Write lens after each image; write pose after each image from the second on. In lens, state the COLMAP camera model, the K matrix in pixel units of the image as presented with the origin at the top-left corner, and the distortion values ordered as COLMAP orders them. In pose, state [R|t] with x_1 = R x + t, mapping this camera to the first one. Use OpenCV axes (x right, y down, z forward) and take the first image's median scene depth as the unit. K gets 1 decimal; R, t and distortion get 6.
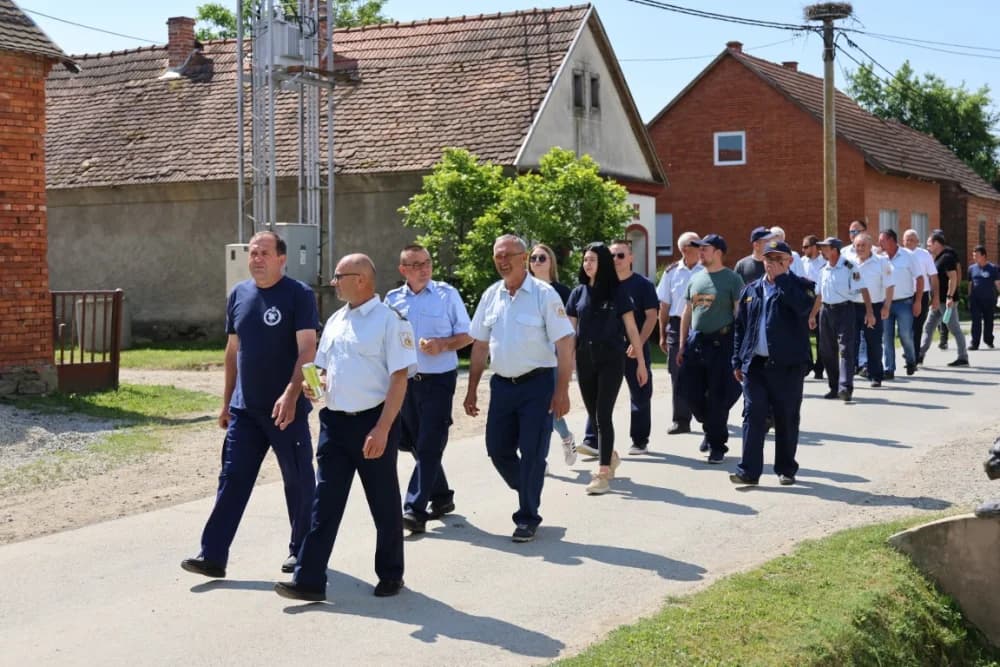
lens RADIAL K [[1527.9, 0, 500.0], [0, 1527.9, 333.5], [0, 0, 1]] dist [0.018890, -0.136207]
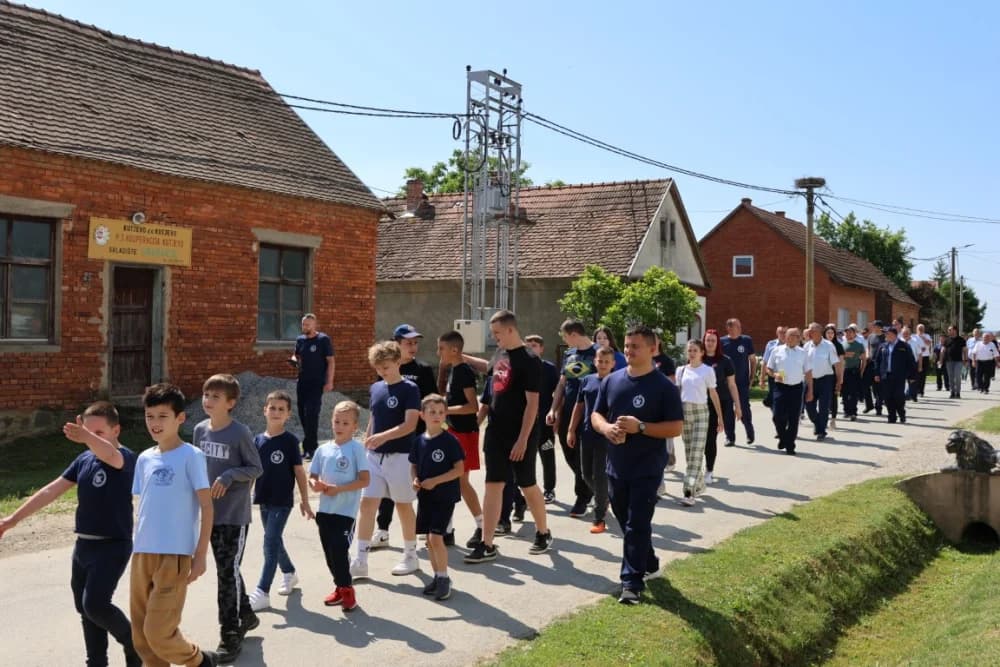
lens RADIAL K [[1026.1, 0, 515.4], [0, 1026.1, 346.6], [0, 0, 1]] dist [-0.088457, 0.004636]
pose [[0.998409, 0.027207, -0.049381, -0.048187], [-0.028861, 0.999035, -0.033107, 0.004753], [0.048432, 0.034479, 0.998231, -0.089795]]
